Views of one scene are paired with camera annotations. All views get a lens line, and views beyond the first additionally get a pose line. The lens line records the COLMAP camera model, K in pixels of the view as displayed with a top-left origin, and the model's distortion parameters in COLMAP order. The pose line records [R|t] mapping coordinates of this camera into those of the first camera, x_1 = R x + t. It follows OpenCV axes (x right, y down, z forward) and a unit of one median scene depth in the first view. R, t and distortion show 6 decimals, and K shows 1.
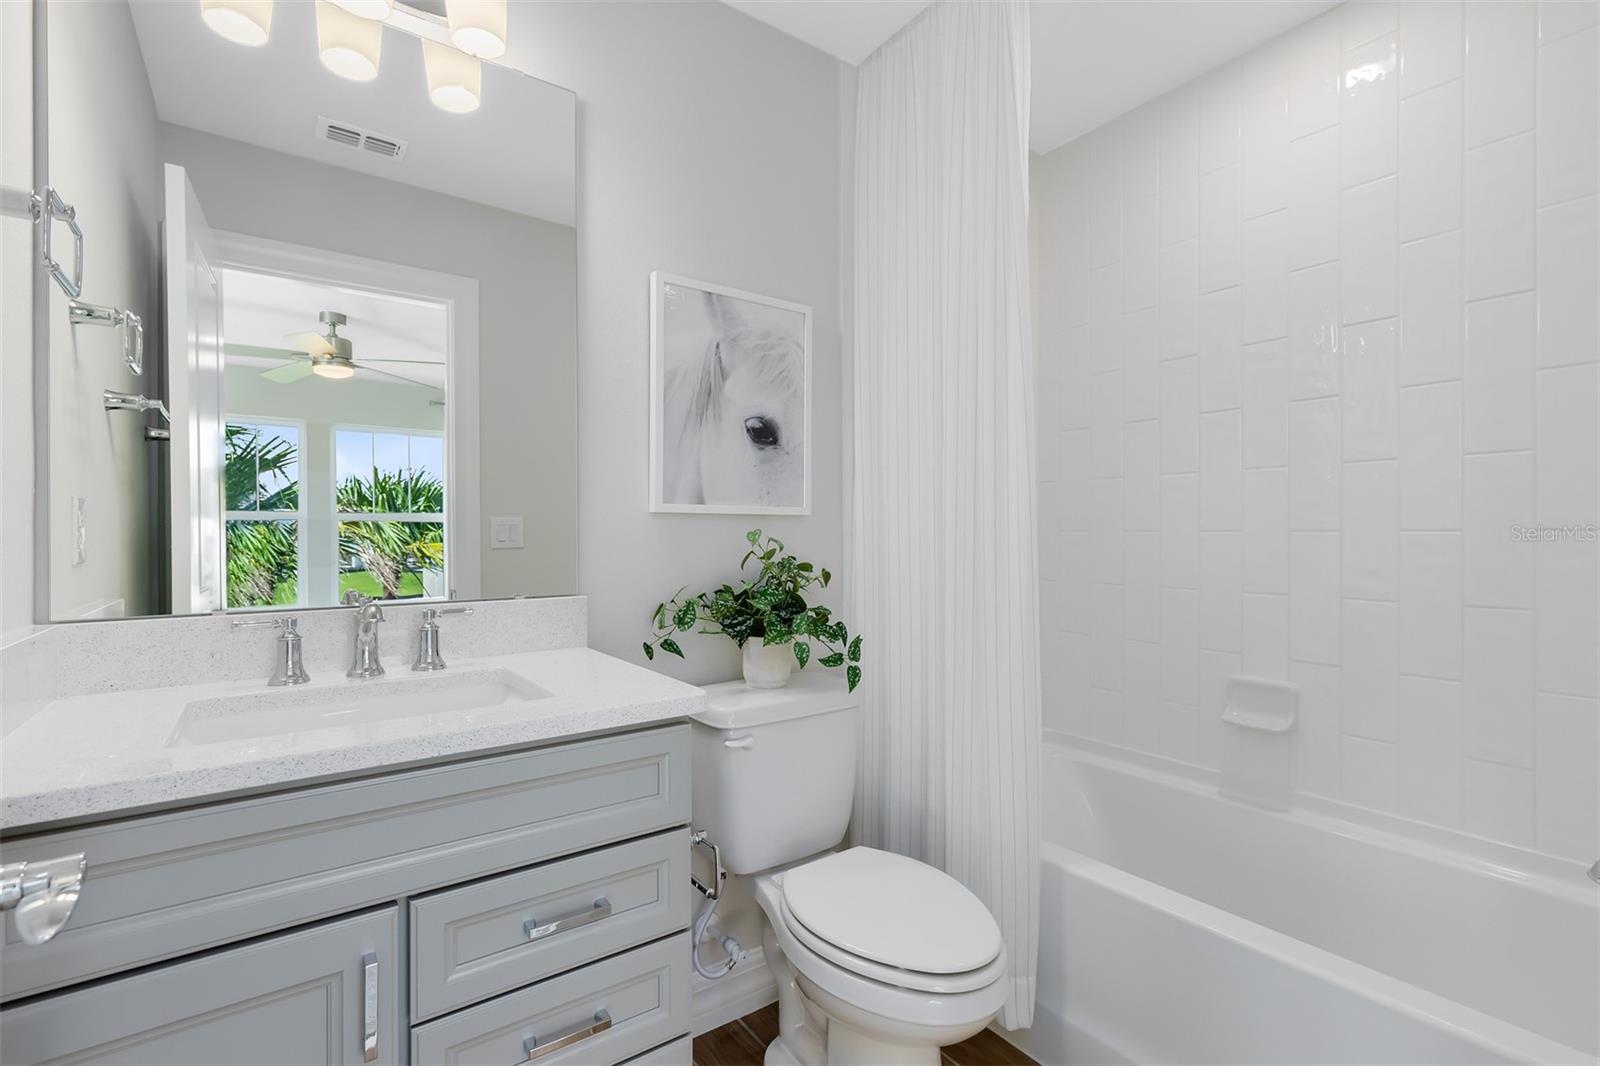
lens RADIAL K [[724.0, 0, 806.4], [0, 724.0, 534.5], [0, 0, 1]] dist [0.003365, 0.000331]
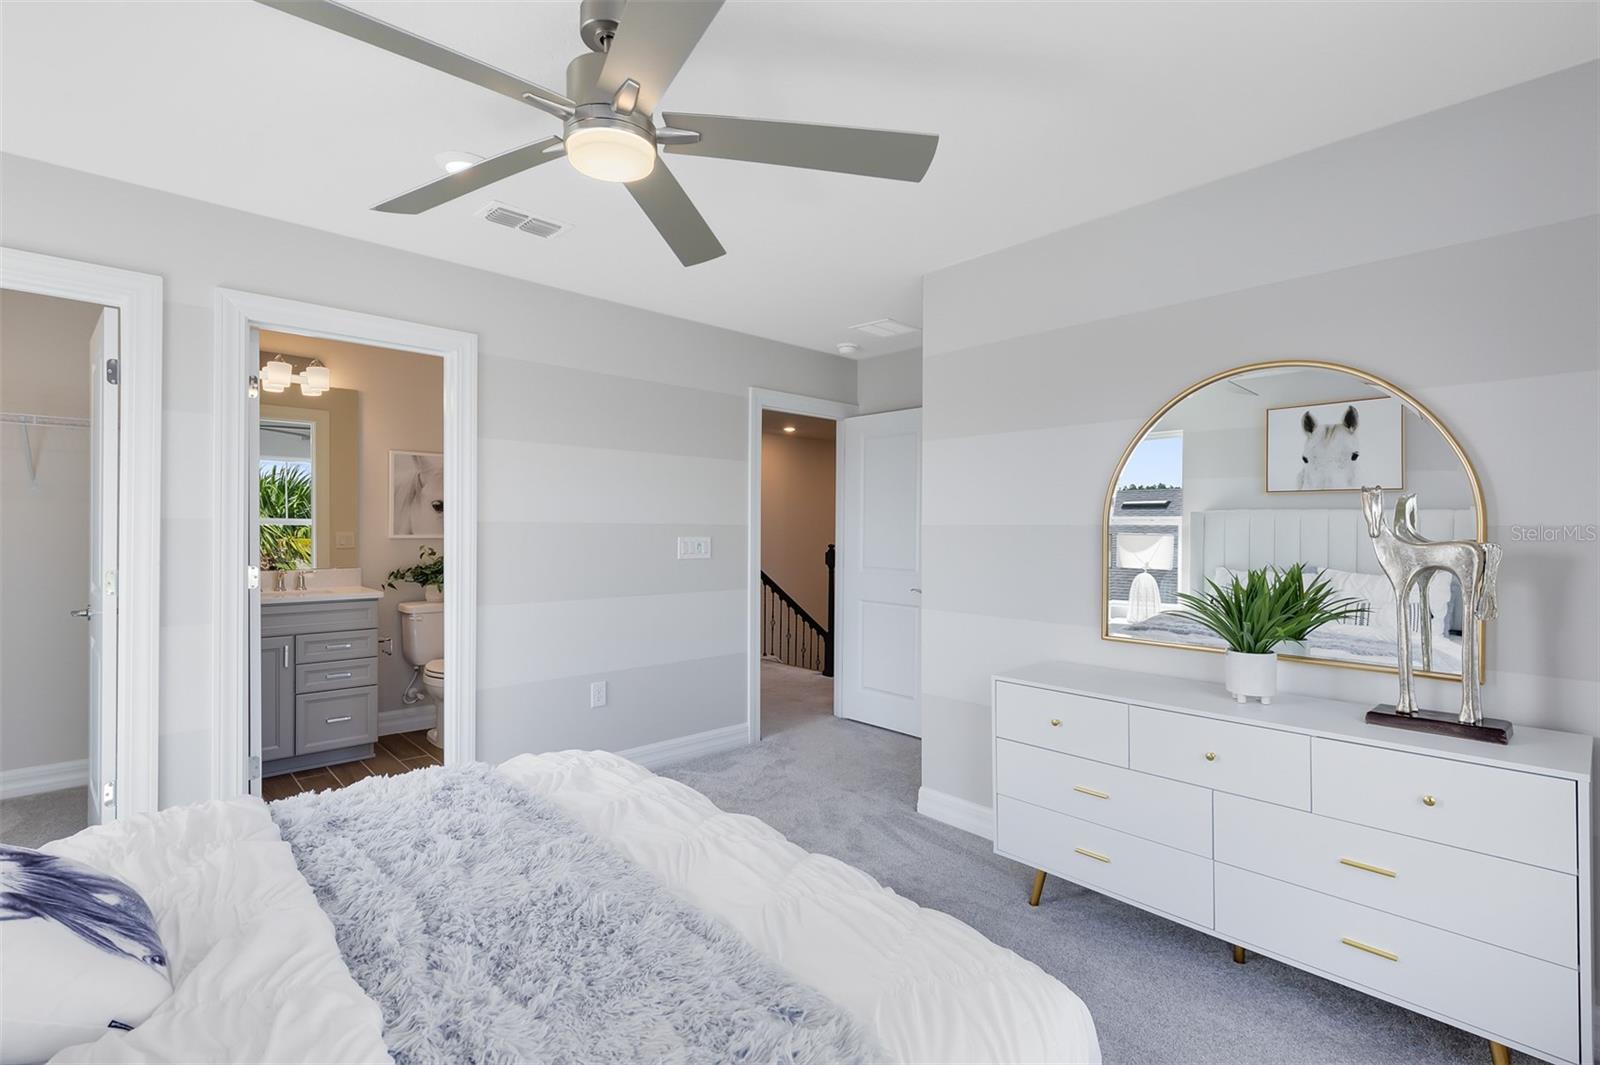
lens RADIAL K [[724.0, 0, 806.4], [0, 724.0, 534.0], [0, 0, 1]] dist [0.003365, 0.000331]
pose [[0.991792, 0.010269, 0.127450, 1.005615], [-0.011573, 0.999888, 0.009496, -0.090618], [-0.127338, -0.010893, 0.991800, -1.926377]]
